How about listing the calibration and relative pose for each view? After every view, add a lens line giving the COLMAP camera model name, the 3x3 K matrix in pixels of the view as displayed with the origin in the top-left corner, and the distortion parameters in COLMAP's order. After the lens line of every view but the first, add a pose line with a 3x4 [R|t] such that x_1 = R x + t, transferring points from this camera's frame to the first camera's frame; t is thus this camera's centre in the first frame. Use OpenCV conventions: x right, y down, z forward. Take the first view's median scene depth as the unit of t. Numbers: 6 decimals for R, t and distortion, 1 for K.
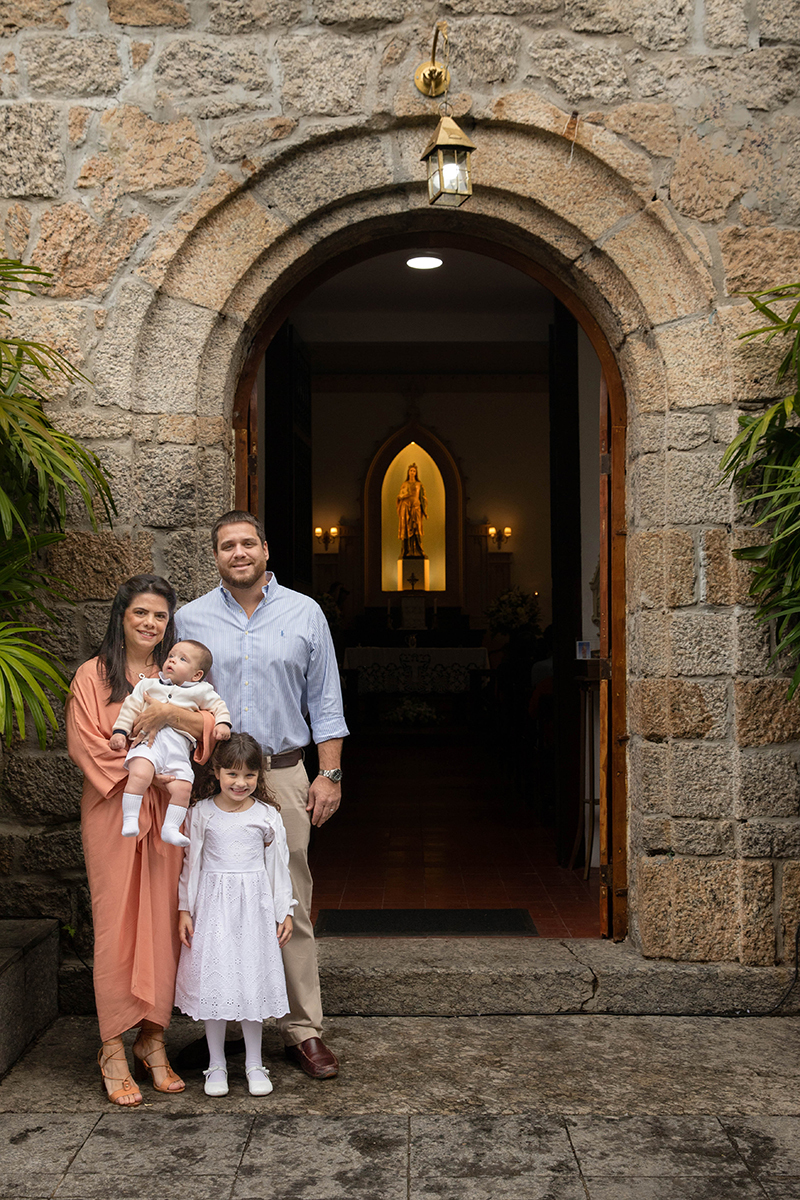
lens RADIAL K [[1420.2, 0, 404.2], [0, 1420.2, 593.6], [0, 0, 1]] dist [0.004260, 0.000000]
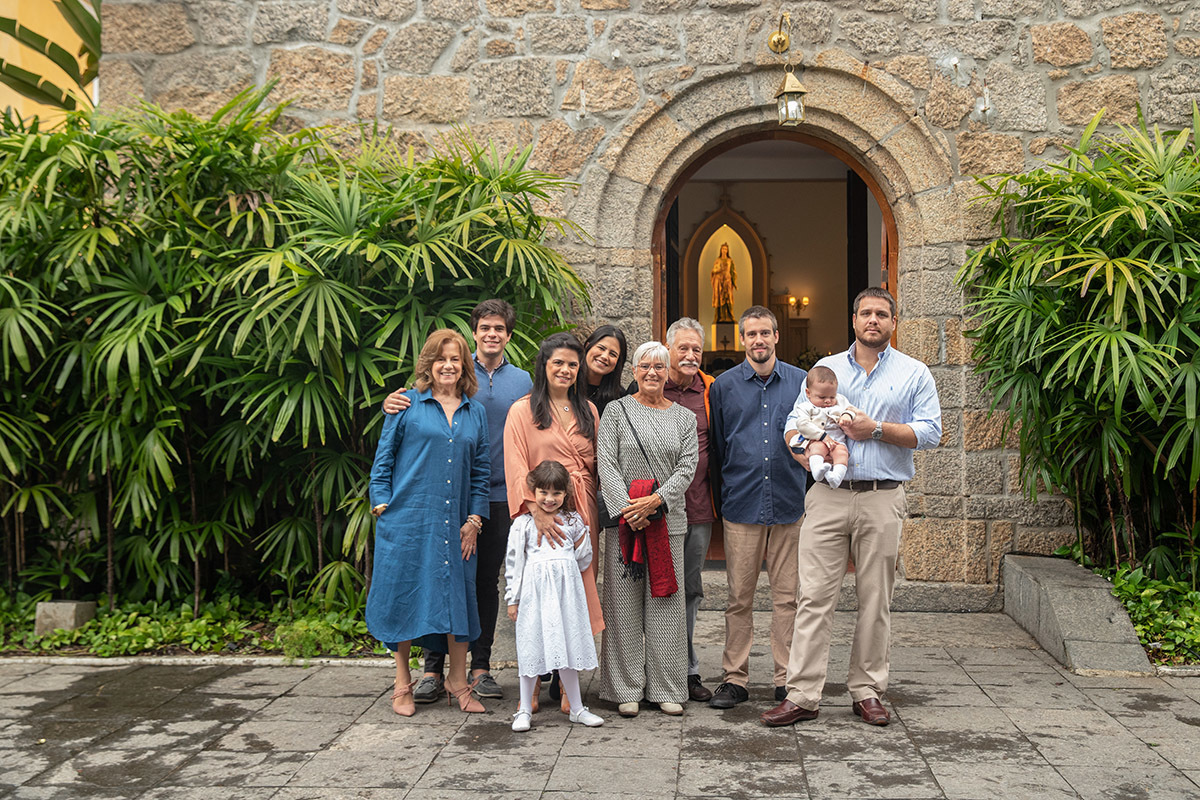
lens RADIAL K [[1424.4, 0, 630.7], [0, 1424.4, 377.0], [0, 0, 1]] dist [0.000671, 0.000000]
pose [[0.999183, 0.002399, -0.040341, -0.083067], [-0.001640, 0.999821, 0.018845, -0.008395], [0.040379, -0.018764, 0.999008, -0.646877]]
